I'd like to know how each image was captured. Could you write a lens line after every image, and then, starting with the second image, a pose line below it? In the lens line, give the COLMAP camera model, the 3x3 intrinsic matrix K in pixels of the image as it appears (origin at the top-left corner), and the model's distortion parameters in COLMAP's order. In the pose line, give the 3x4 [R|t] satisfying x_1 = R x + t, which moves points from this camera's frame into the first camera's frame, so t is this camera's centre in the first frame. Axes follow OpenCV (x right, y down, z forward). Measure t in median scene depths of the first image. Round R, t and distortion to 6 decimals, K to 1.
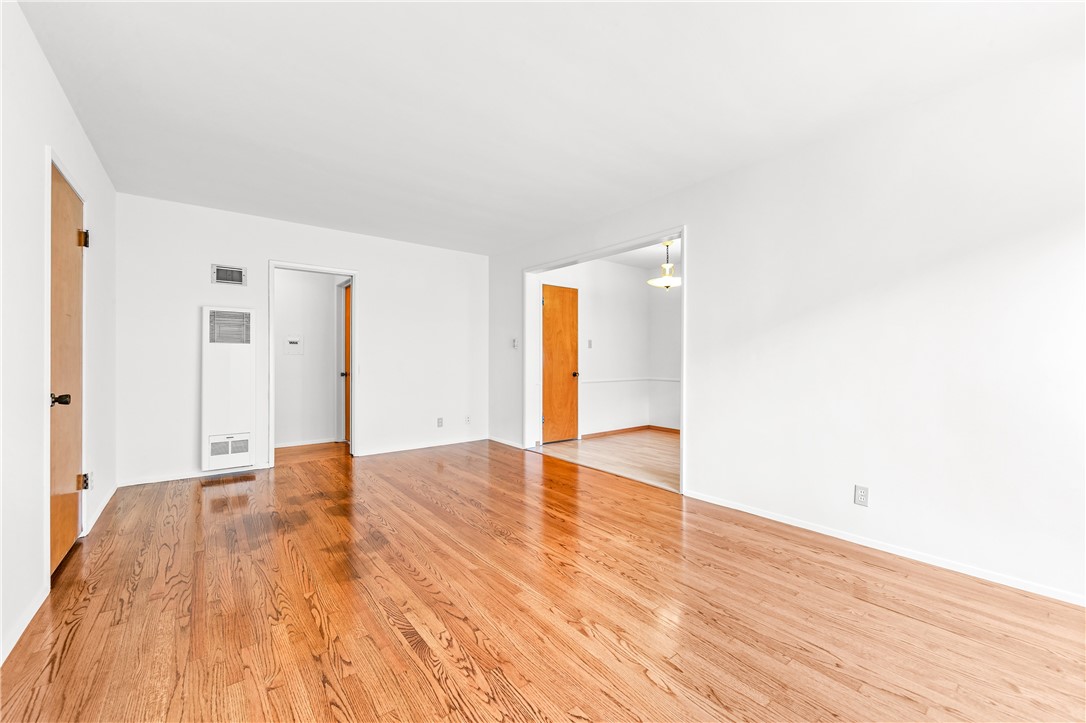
lens RADIAL K [[428.7, 0, 543.2], [0, 428.7, 358.3], [0, 0, 1]] dist [-0.001288, -0.000194]
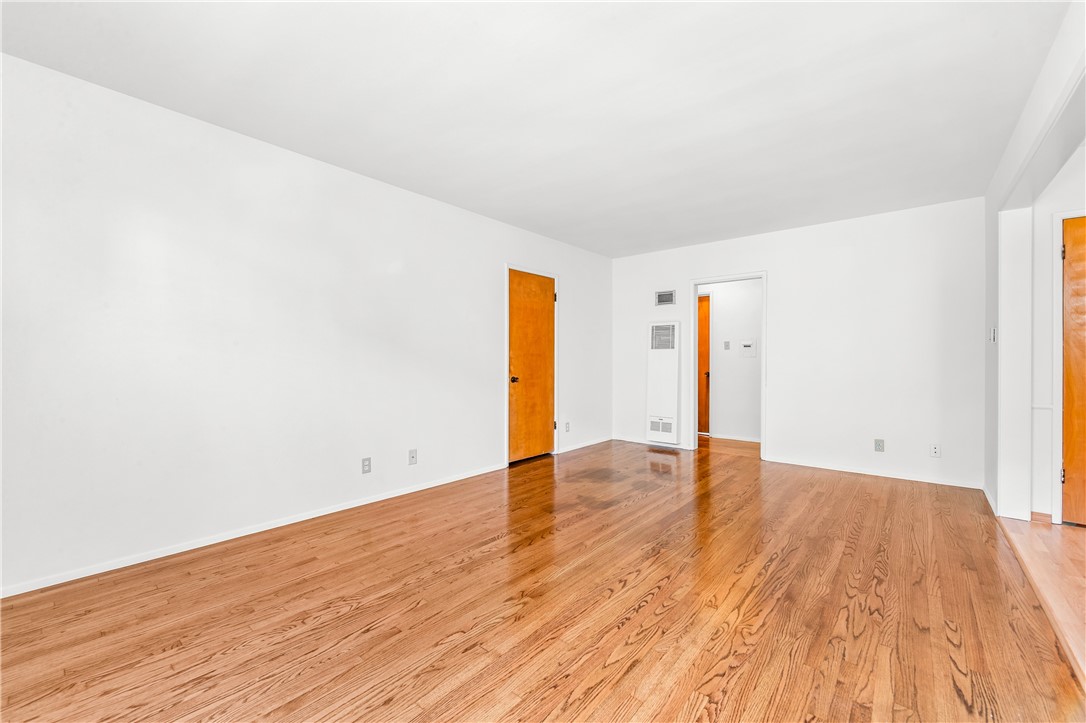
lens RADIAL K [[435.5, 0, 543.0], [0, 435.5, 361.5], [0, 0, 1]] dist [-0.001226, -0.000013]
pose [[0.203937, 0.001969, -0.978982, 0.654310], [-0.001266, 0.999998, 0.001747, 0.002153], [0.978983, 0.000884, 0.203939, 0.447371]]
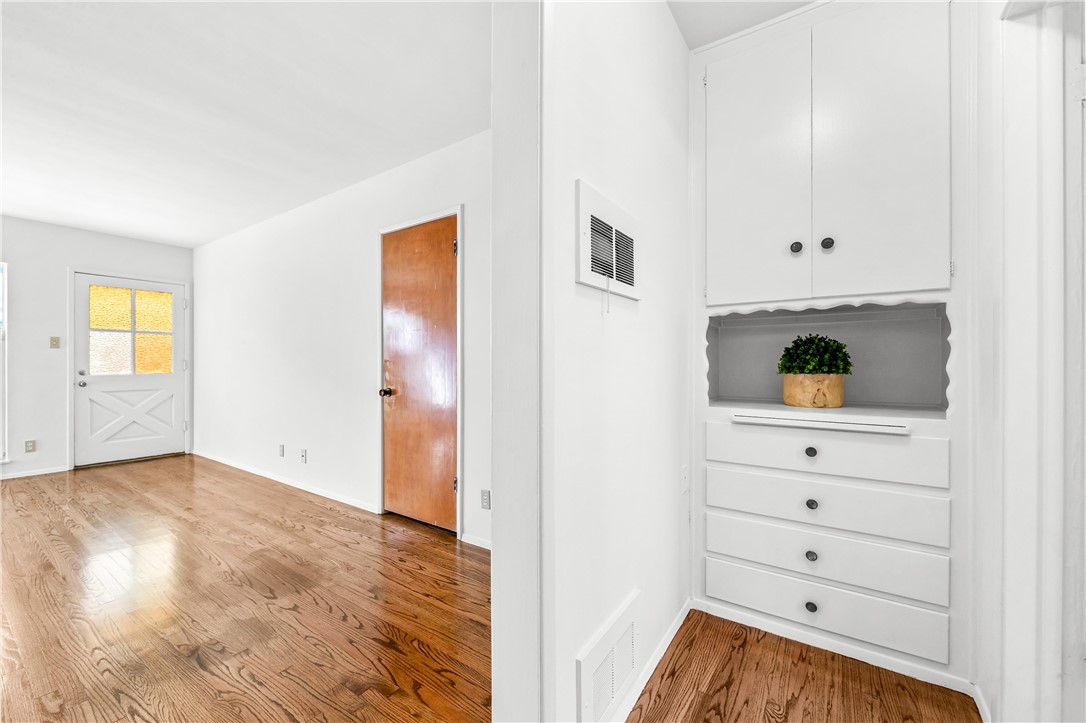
lens RADIAL K [[428.7, 0, 543.2], [0, 428.7, 358.3], [0, 0, 1]] dist [-0.001288, -0.000194]
pose [[-0.955008, 0.001165, -0.296579, -0.780783], [0.002595, 0.999987, -0.004427, -0.007138], [0.296570, -0.004997, -0.954998, 1.653214]]
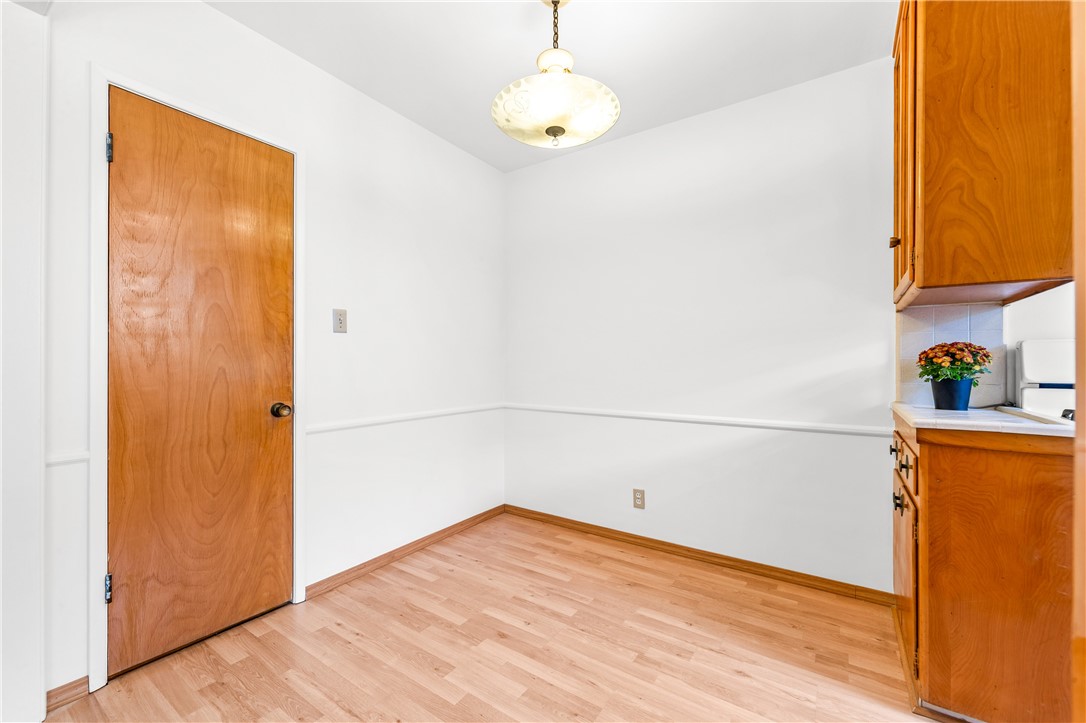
lens RADIAL K [[442.4, 0, 543.0], [0, 442.4, 361.5], [0, 0, 1]] dist [-0.001620, -0.000386]
pose [[0.955123, 0.004210, 0.296179, 0.295824], [-0.004456, 0.999990, 0.000155, -0.001475], [-0.296175, -0.001468, 0.955133, 1.098655]]
